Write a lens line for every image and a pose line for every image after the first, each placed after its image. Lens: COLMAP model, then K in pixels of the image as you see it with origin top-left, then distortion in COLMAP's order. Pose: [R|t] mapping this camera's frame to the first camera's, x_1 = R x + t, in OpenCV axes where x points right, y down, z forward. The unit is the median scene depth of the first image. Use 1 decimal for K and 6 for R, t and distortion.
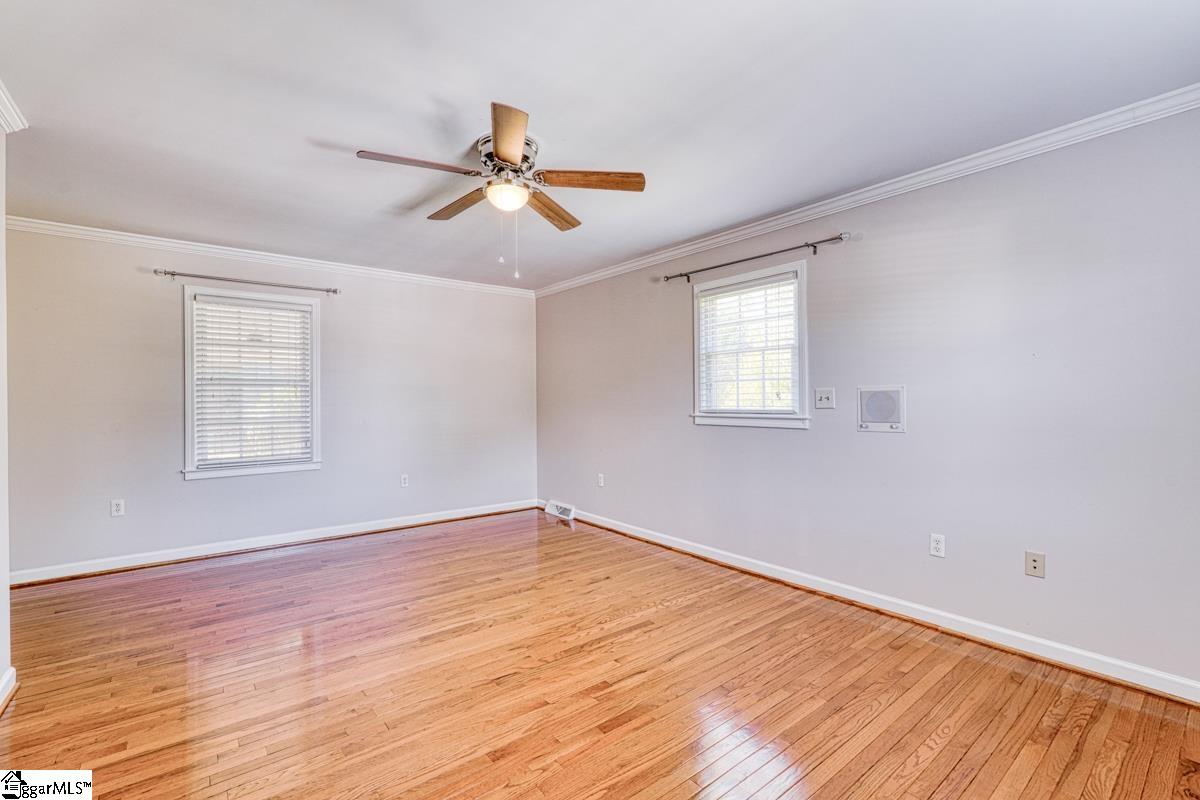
lens RADIAL K [[531.8, 0, 603.5], [0, 531.8, 402.2], [0, 0, 1]] dist [-0.012721, 0.005069]
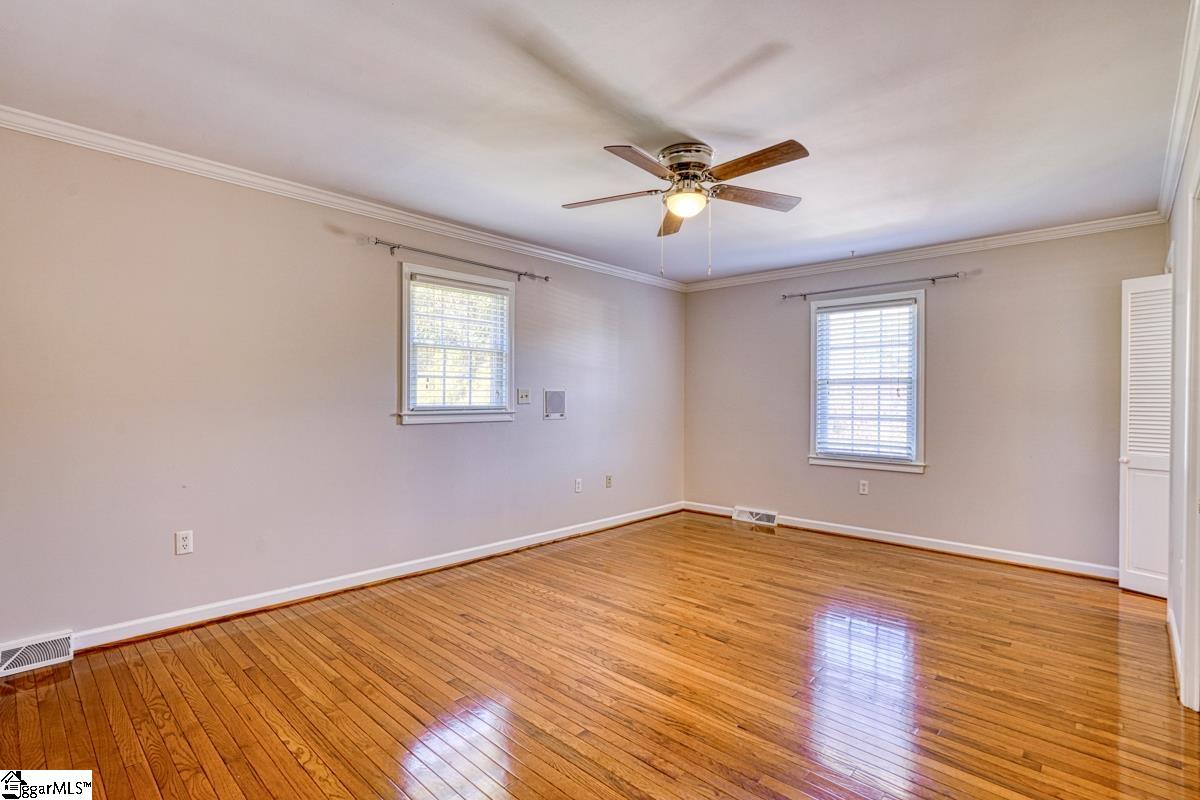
lens RADIAL K [[574.8, 0, 595.8], [0, 574.8, 401.2], [0, 0, 1]] dist [-0.005339, 0.003299]
pose [[-0.146637, -0.003437, 0.989184, -0.966141], [-0.001656, 0.999993, 0.003229, 0.000482], [-0.989189, -0.001165, -0.146641, 1.011910]]
